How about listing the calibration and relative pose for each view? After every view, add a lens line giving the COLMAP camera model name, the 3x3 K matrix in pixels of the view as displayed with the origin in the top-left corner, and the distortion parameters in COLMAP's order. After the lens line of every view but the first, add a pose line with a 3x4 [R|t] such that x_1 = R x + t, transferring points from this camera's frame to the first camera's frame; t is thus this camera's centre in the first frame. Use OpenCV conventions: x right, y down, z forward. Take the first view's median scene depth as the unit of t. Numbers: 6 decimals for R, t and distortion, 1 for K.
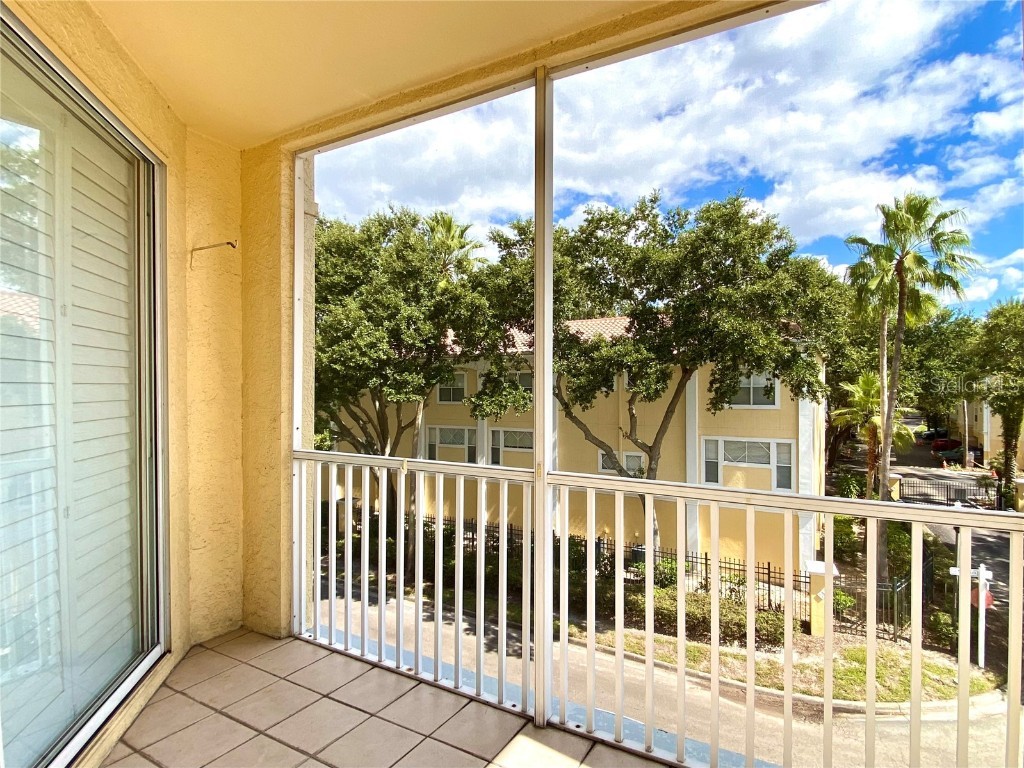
lens RADIAL K [[555.5, 0, 512.0], [0, 555.5, 384.0], [0, 0, 1]] dist [0.002405, 0.000542]
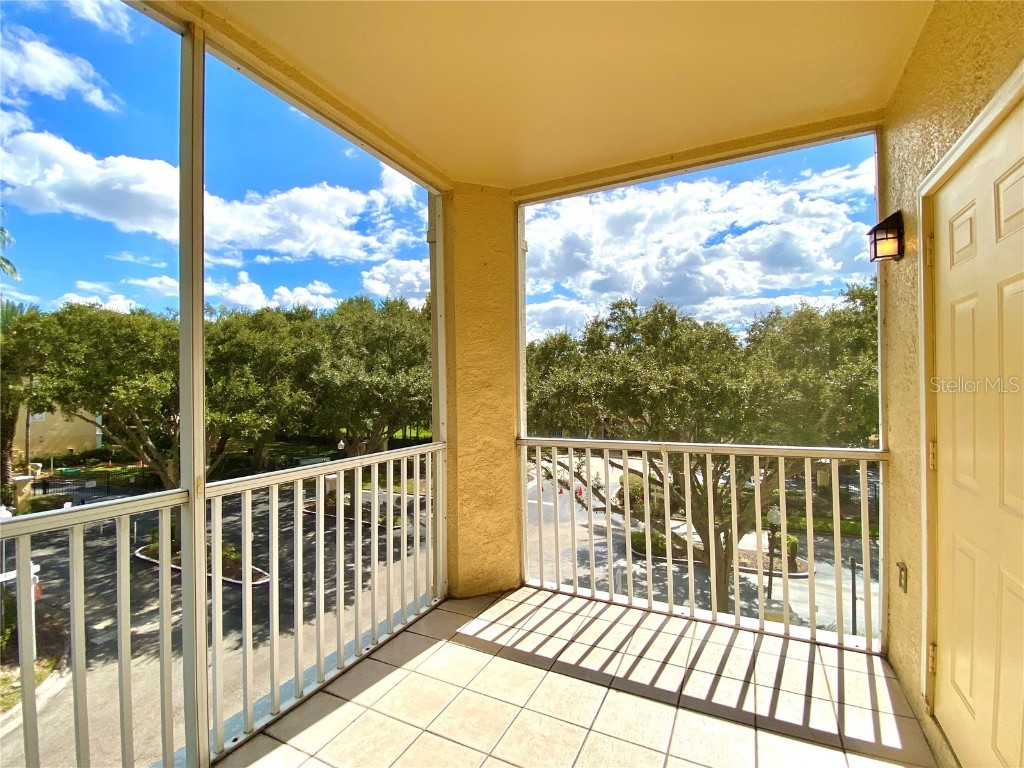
lens RADIAL K [[555.5, 0, 512.0], [0, 555.5, 384.0], [0, 0, 1]] dist [0.002405, 0.000542]
pose [[-0.009975, -0.008388, 0.999915, -0.846152], [0.012544, 0.999885, 0.008513, -0.001811], [-0.999872, 0.012628, -0.009868, 0.520167]]
